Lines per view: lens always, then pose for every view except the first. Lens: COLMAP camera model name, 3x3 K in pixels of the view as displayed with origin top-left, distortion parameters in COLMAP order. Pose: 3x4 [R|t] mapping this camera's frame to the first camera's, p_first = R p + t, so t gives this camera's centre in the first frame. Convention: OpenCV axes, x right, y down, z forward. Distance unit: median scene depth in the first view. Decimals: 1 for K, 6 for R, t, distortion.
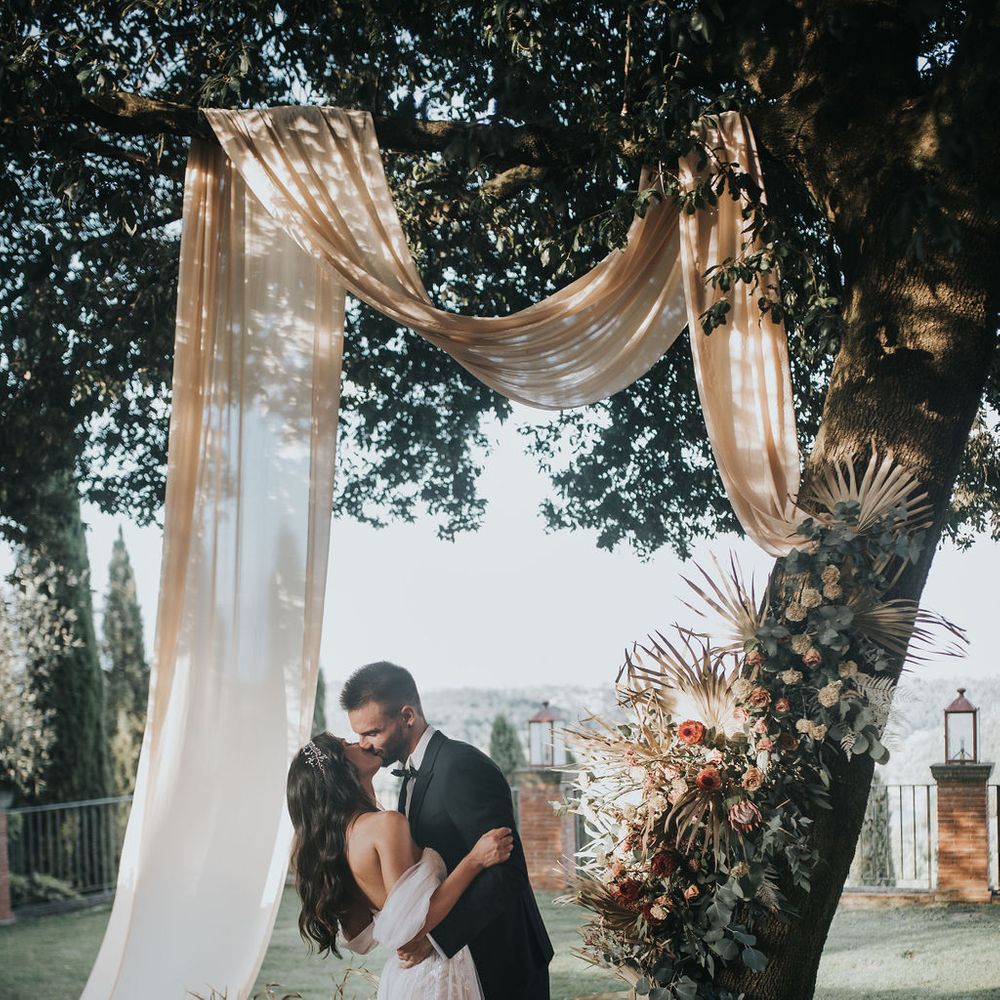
lens RADIAL K [[1863.7, 0, 535.1], [0, 1863.7, 758.3], [0, 0, 1]] dist [-0.110940, 0.315969]
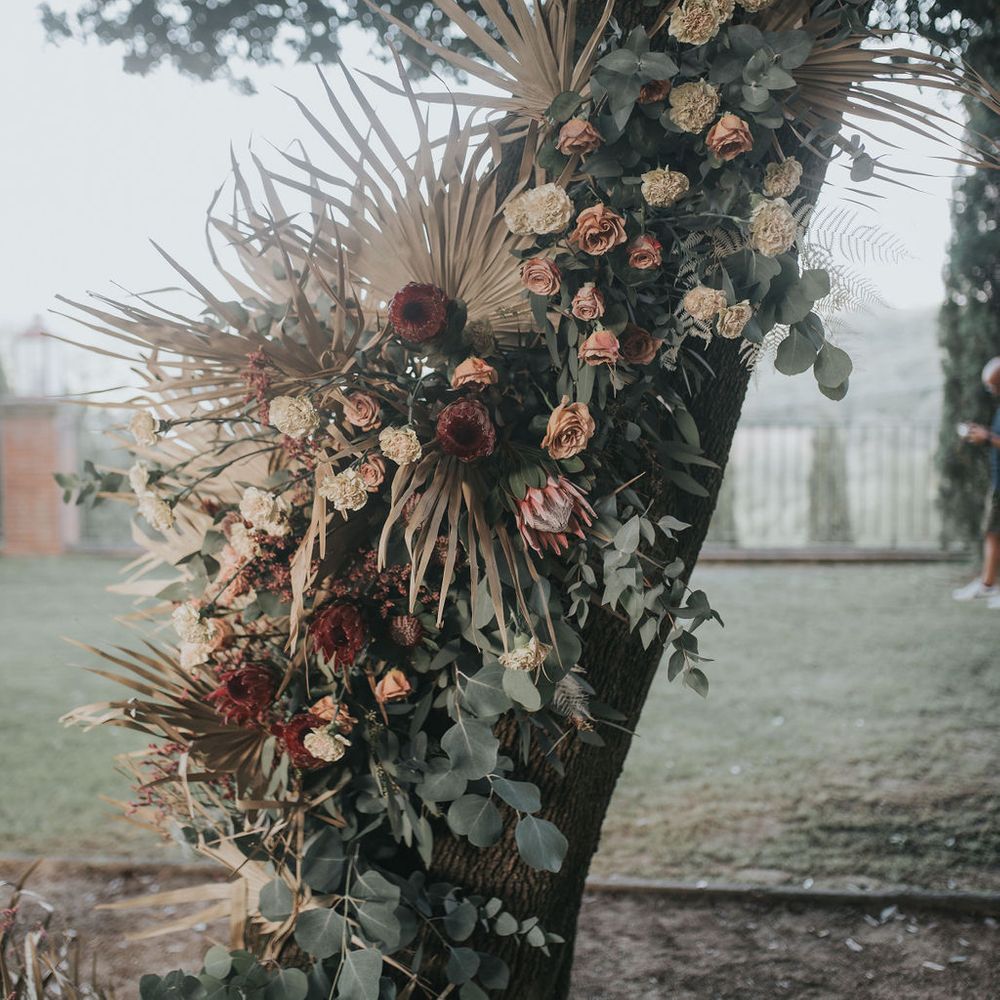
lens RADIAL K [[1416.4, 0, 500.9], [0, 1416.4, 435.3], [0, 0, 1]] dist [-0.078470, -0.029255]
pose [[0.947500, 0.005090, 0.319714, 0.002312], [-0.014953, 0.999485, 0.028404, 0.003465], [-0.319405, -0.031694, 0.947088, 0.691865]]
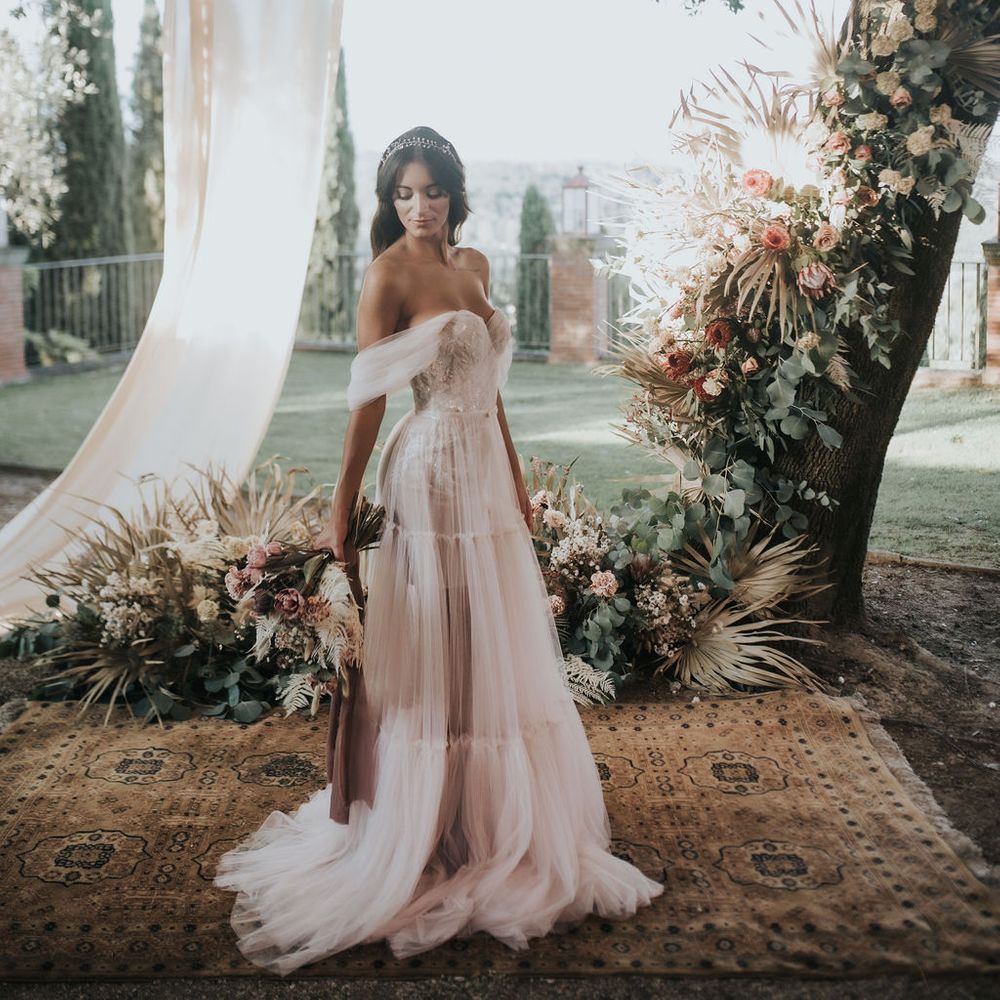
lens RADIAL K [[1741.2, 0, 501.9], [0, 1741.2, 314.5], [0, 0, 1]] dist [-0.060702, 0.078987]
pose [[0.999142, 0.025351, -0.032737, -0.007018], [-0.023930, 0.998784, 0.043104, 0.015345], [0.033789, -0.042283, 0.998534, 0.177151]]
